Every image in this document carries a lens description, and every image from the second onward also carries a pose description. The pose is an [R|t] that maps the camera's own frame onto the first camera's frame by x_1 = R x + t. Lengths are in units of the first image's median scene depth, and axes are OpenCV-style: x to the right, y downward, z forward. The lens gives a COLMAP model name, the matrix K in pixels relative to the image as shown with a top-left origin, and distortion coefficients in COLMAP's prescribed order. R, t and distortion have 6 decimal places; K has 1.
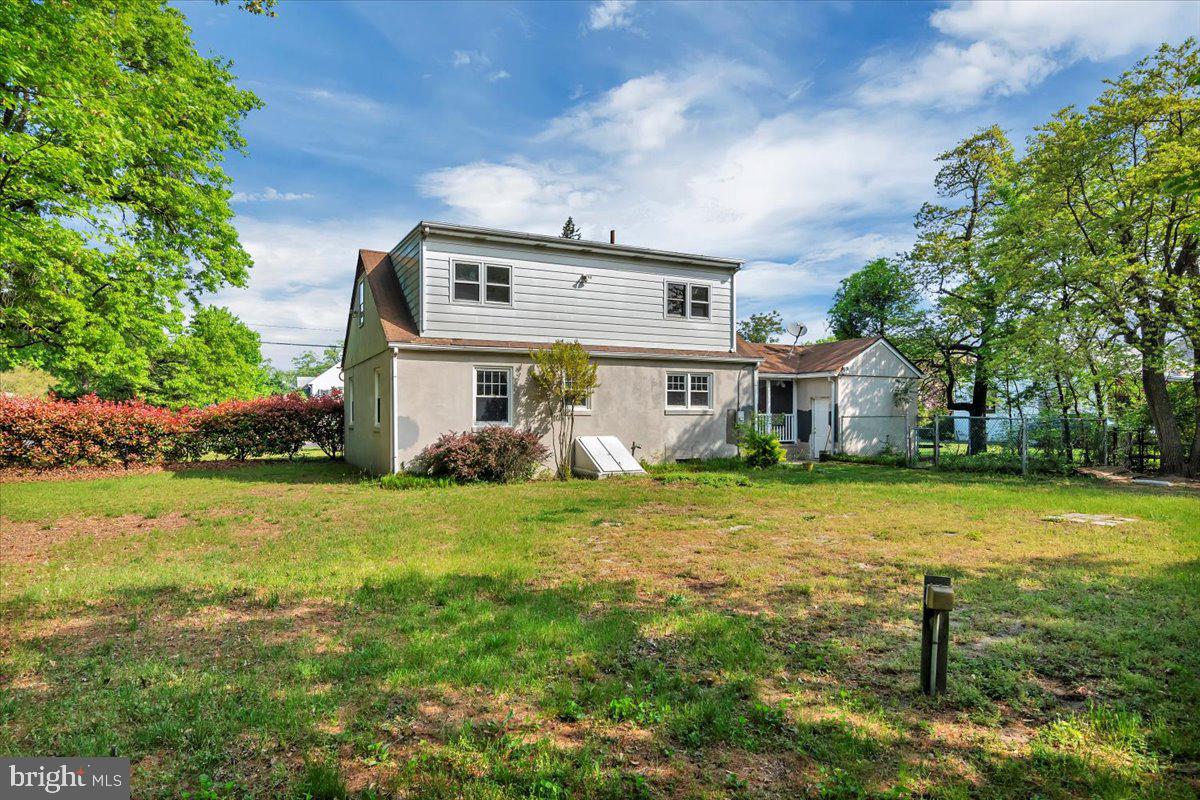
lens RADIAL K [[644.8, 0, 599.1], [0, 644.8, 423.4], [0, 0, 1]] dist [0.006507, -0.000069]
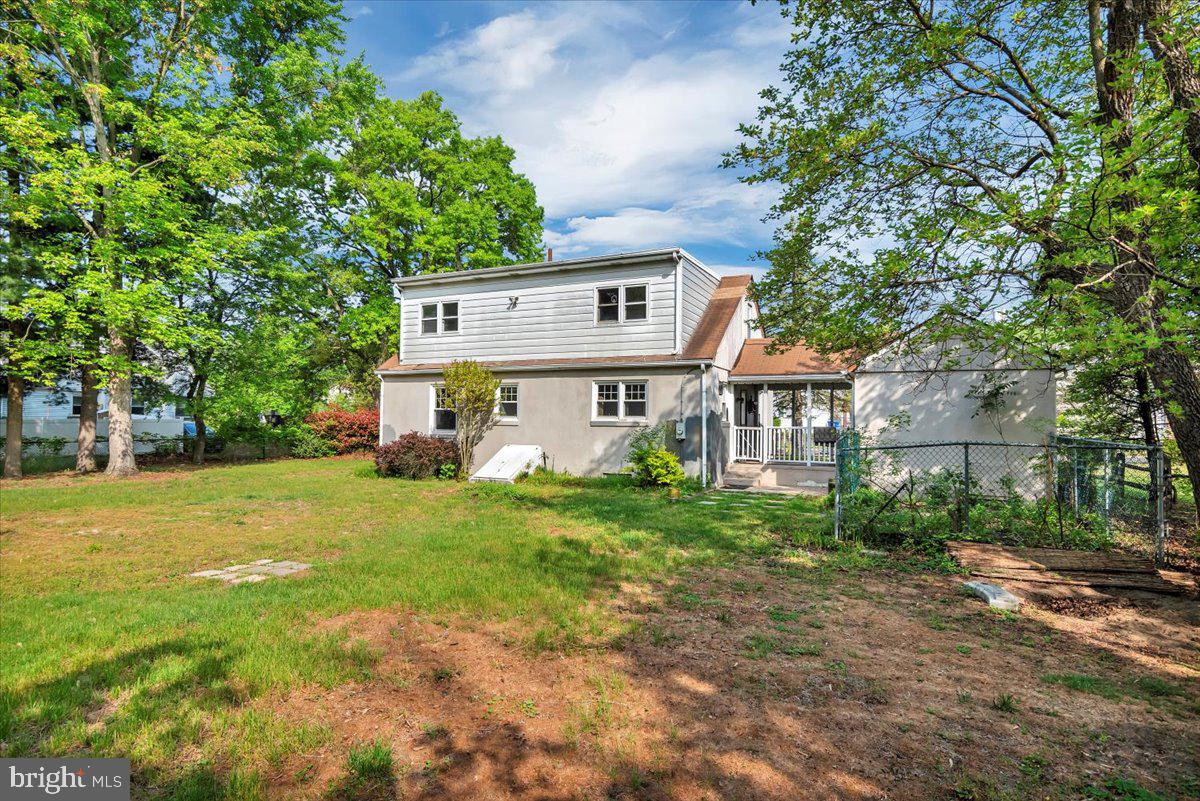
lens RADIAL K [[644.8, 0, 599.1], [0, 644.8, 423.9], [0, 0, 1]] dist [0.006507, -0.000069]
pose [[0.646256, 0.005073, -0.763103, 0.828819], [-0.021493, 0.999702, -0.011556, -0.005290], [0.762818, 0.023869, 0.646173, 0.376078]]
